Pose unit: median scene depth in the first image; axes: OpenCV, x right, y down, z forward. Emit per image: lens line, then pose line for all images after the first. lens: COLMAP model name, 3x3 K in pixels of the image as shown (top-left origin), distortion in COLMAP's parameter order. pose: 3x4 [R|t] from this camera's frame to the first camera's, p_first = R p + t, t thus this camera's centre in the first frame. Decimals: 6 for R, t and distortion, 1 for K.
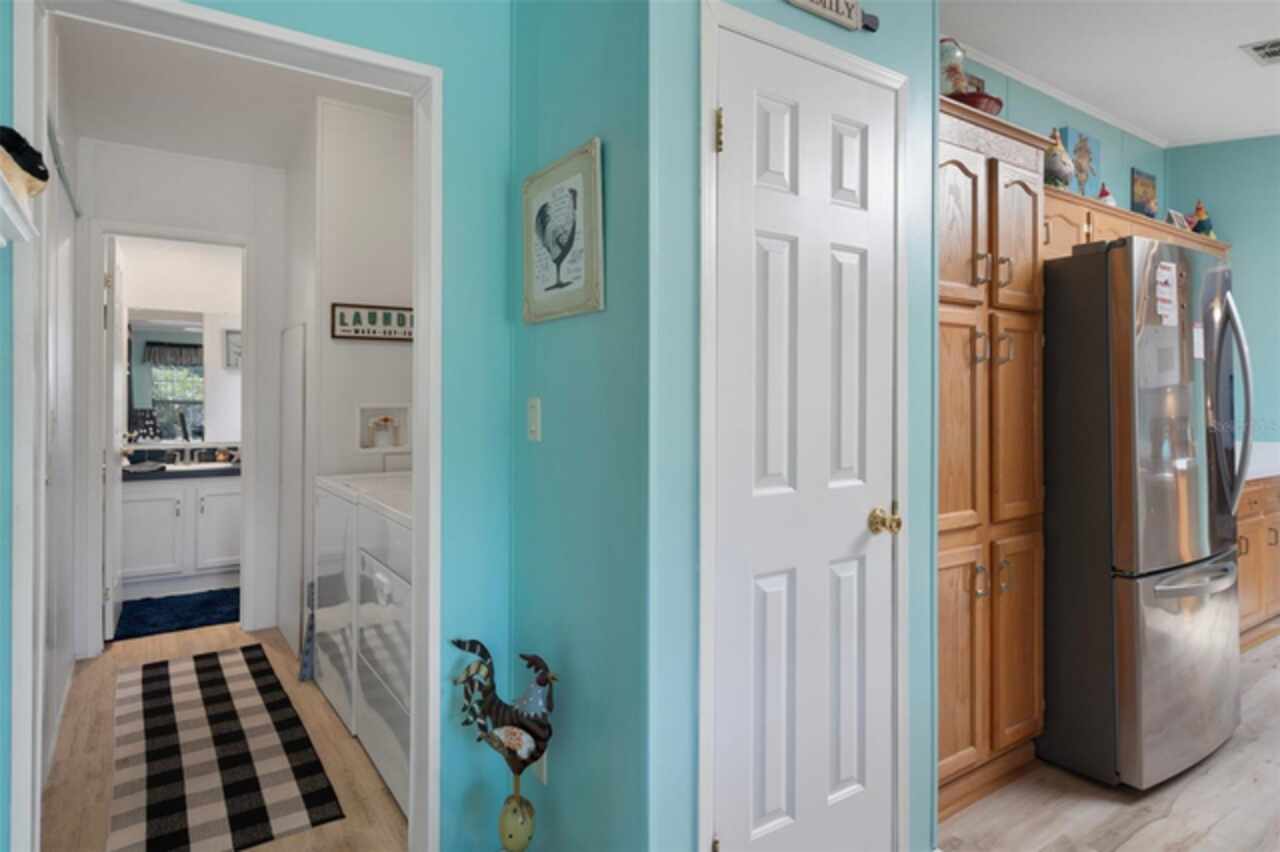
lens RADIAL K [[725.4, 0, 642.1], [0, 725.4, 380.1], [0, 0, 1]] dist [0.005542, 0.001330]
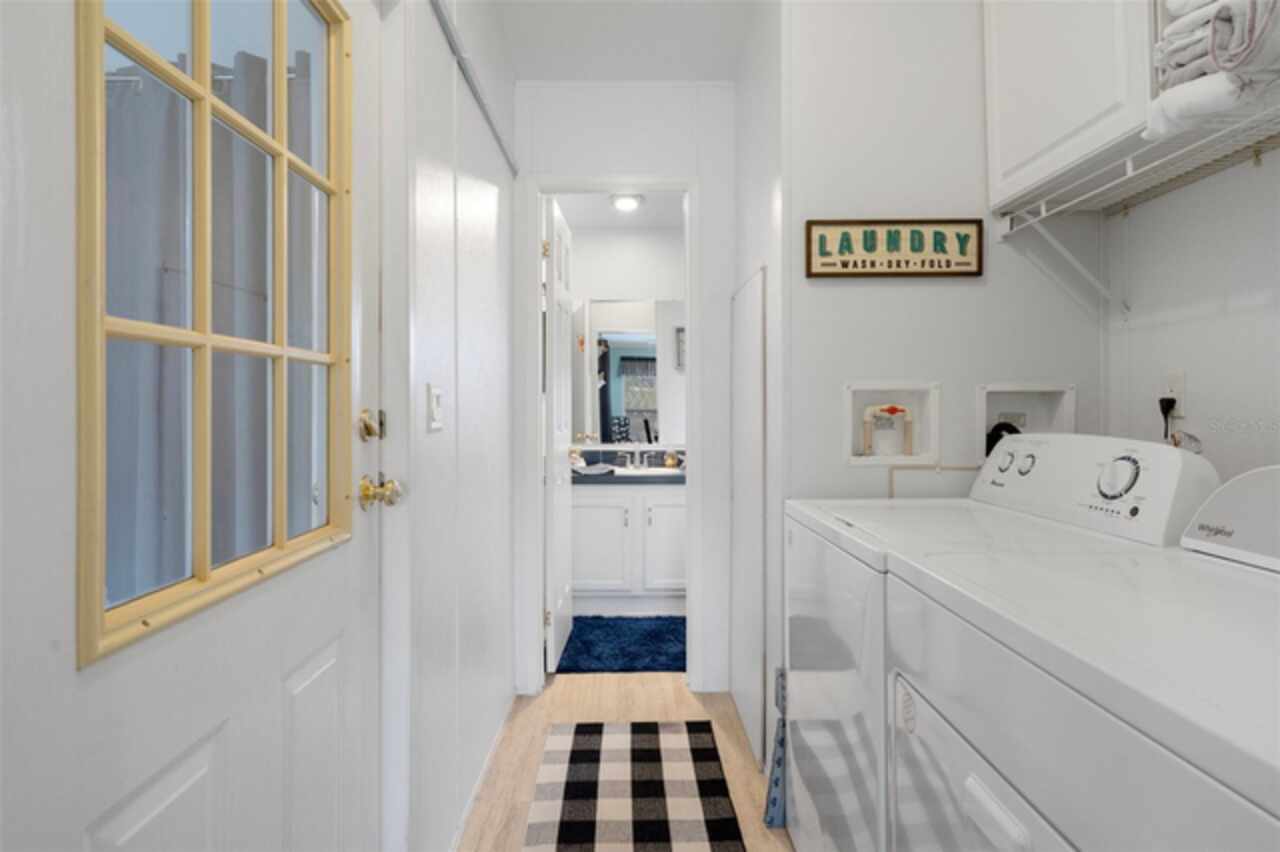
lens RADIAL K [[669.8, 0, 637.2], [0, 669.8, 420.5], [0, 0, 1]] dist [0.003021, 0.000930]
pose [[0.828067, 0.005763, -0.560599, -0.186491], [0.012484, 0.999510, 0.028715, 0.038063], [0.560490, -0.030776, 0.827589, 0.364765]]
